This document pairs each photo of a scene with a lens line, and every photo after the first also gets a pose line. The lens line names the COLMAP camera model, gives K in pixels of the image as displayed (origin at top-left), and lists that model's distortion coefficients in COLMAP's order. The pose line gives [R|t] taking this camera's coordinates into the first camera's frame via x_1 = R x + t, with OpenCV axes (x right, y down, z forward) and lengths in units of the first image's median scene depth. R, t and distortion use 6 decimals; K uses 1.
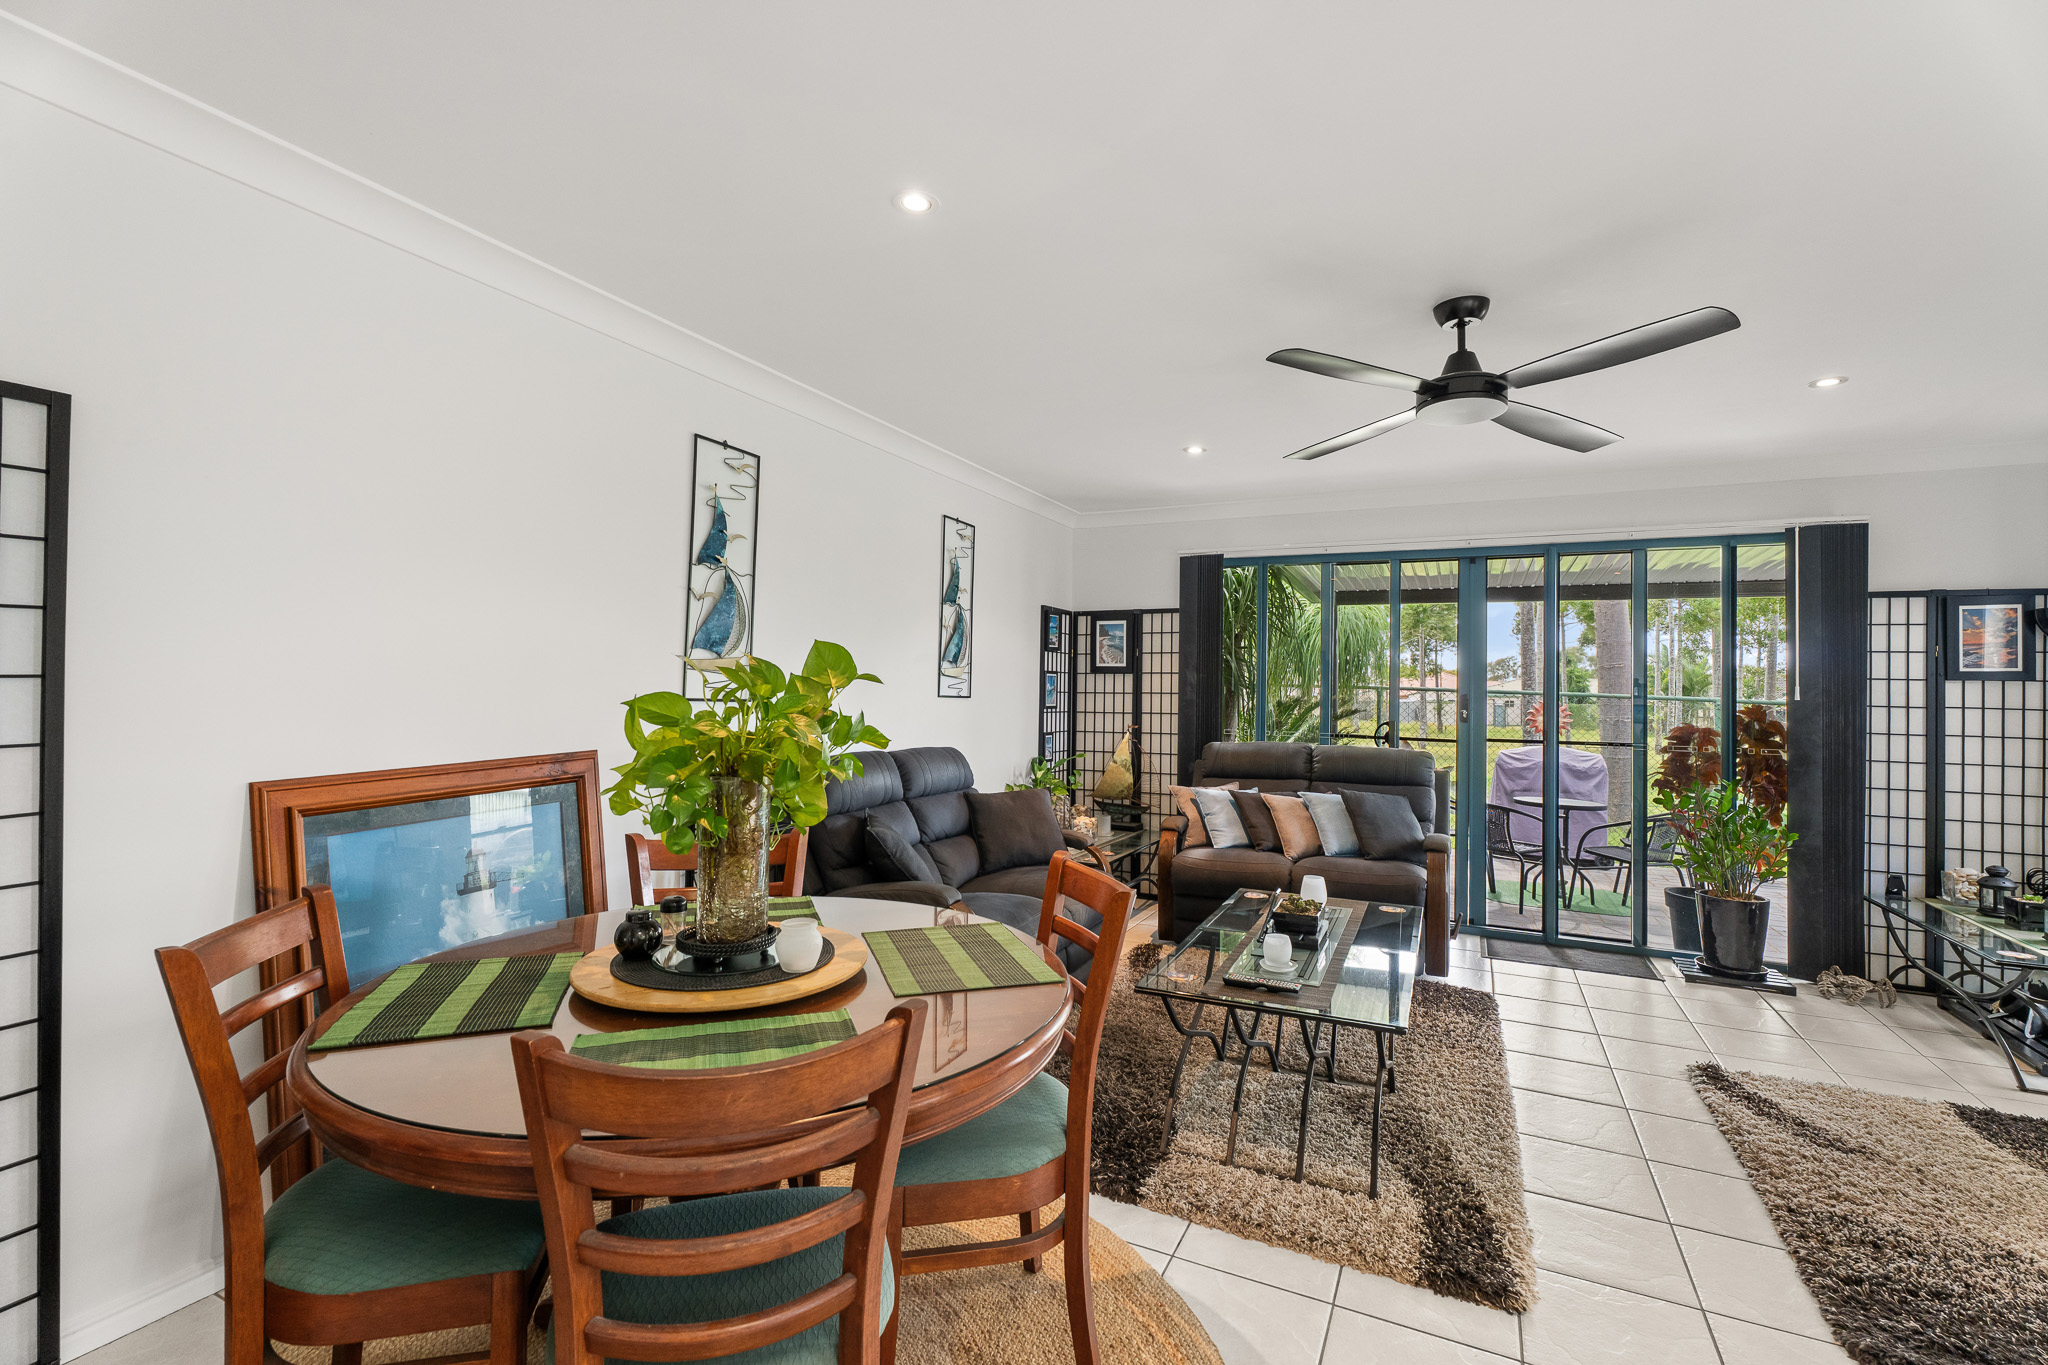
lens RADIAL K [[915.3, 0, 1022.6], [0, 915.3, 671.7], [0, 0, 1]] dist [0.002192, 0.000114]
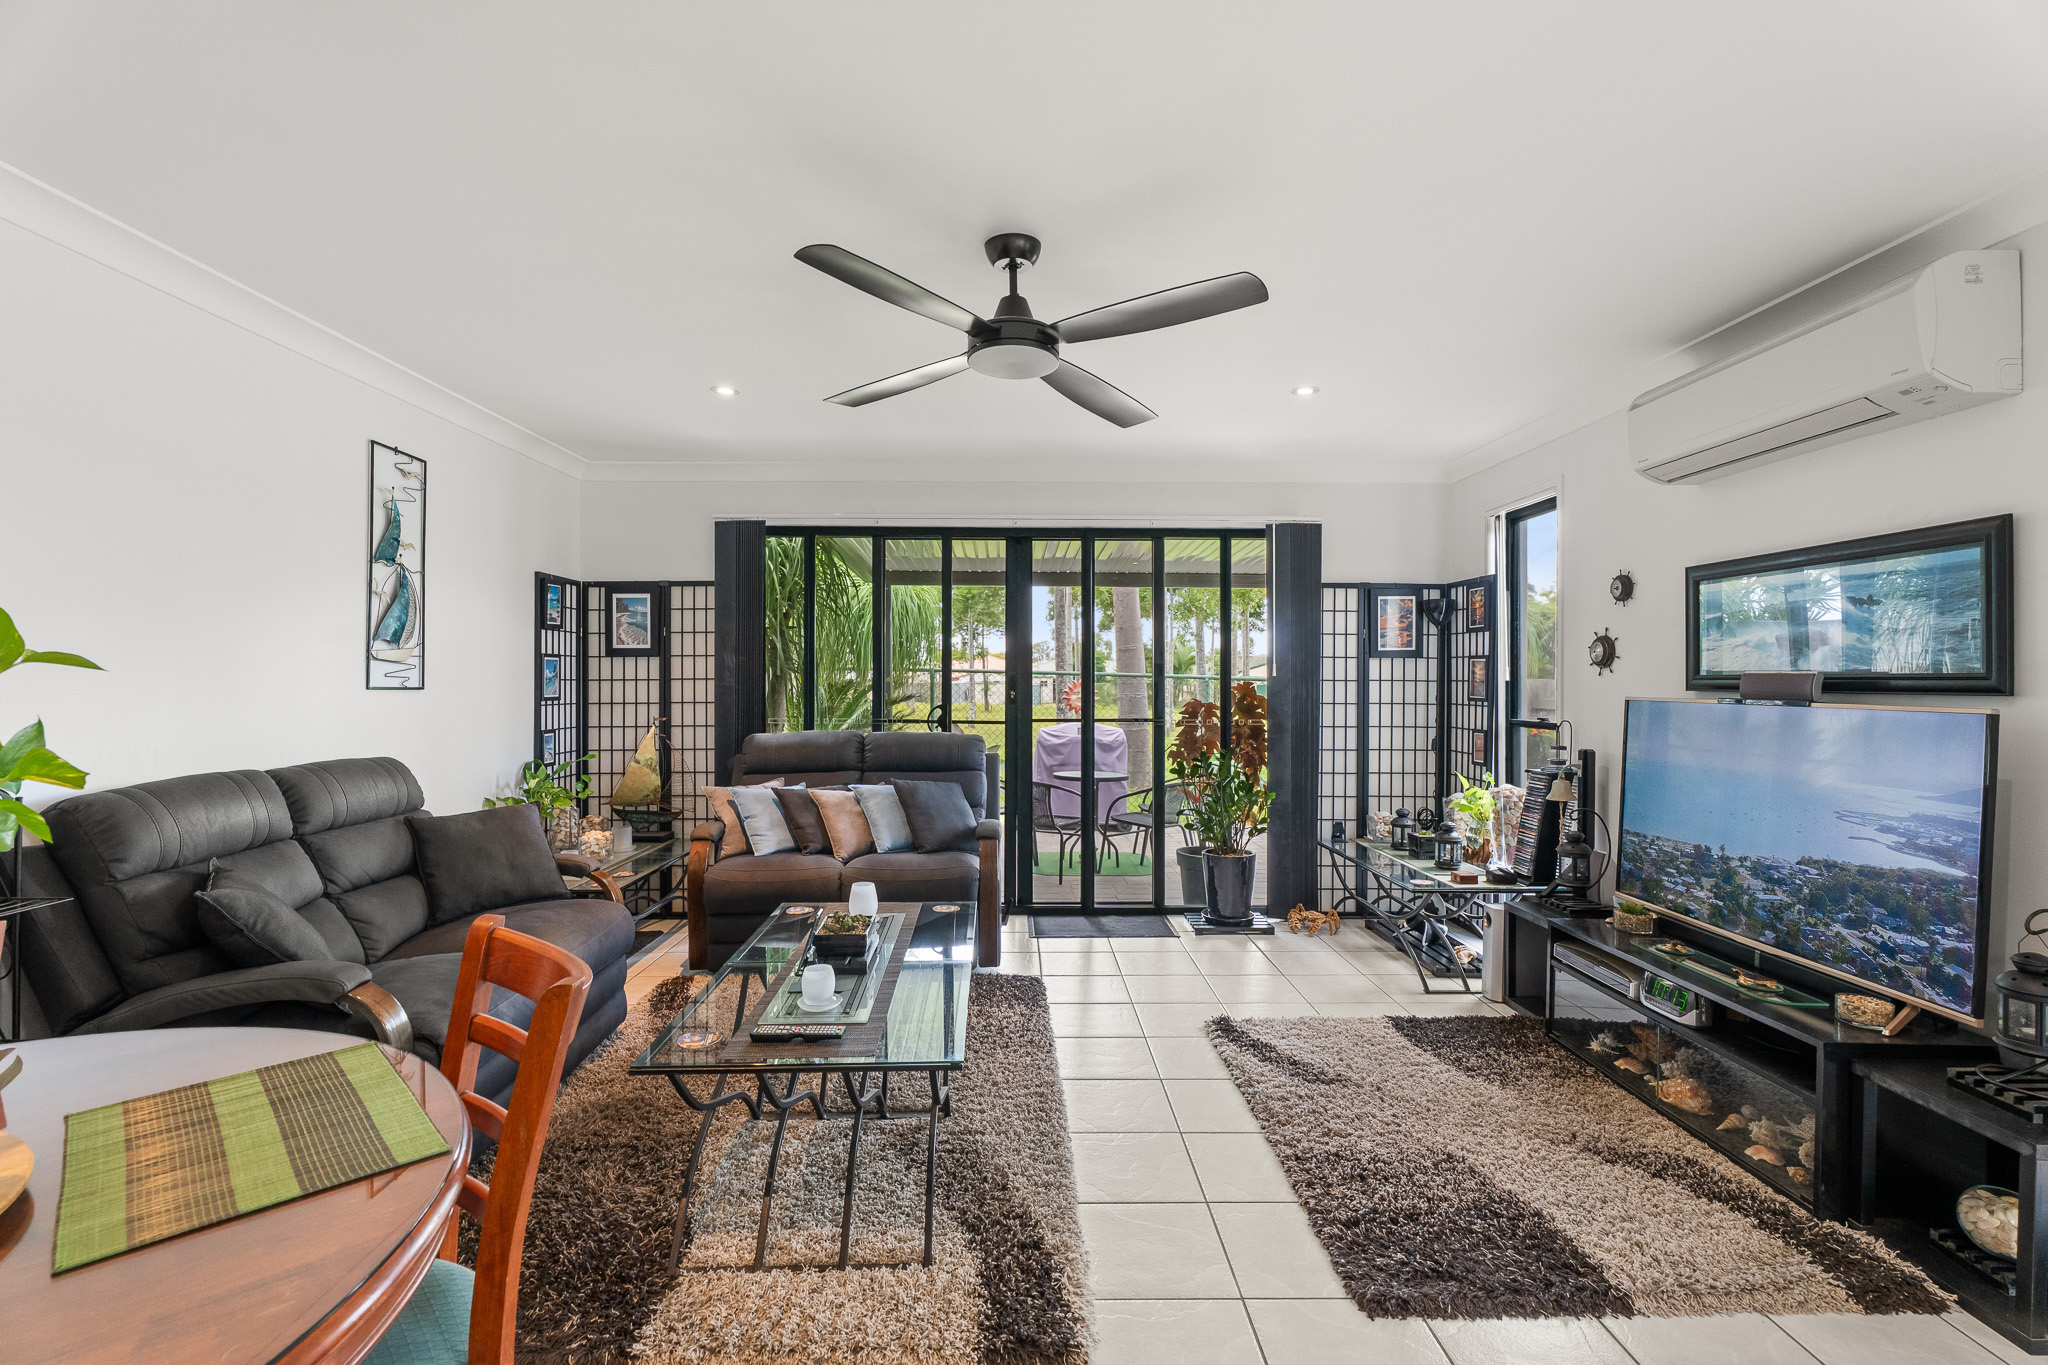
lens RADIAL K [[915.3, 0, 1021.7], [0, 915.3, 670.1], [0, 0, 1]] dist [0.002192, 0.000114]
pose [[0.892586, -0.011829, 0.450721, 0.052090], [0.005237, 0.999860, 0.015871, 0.003979], [-0.450846, -0.011806, 0.892524, 0.128810]]
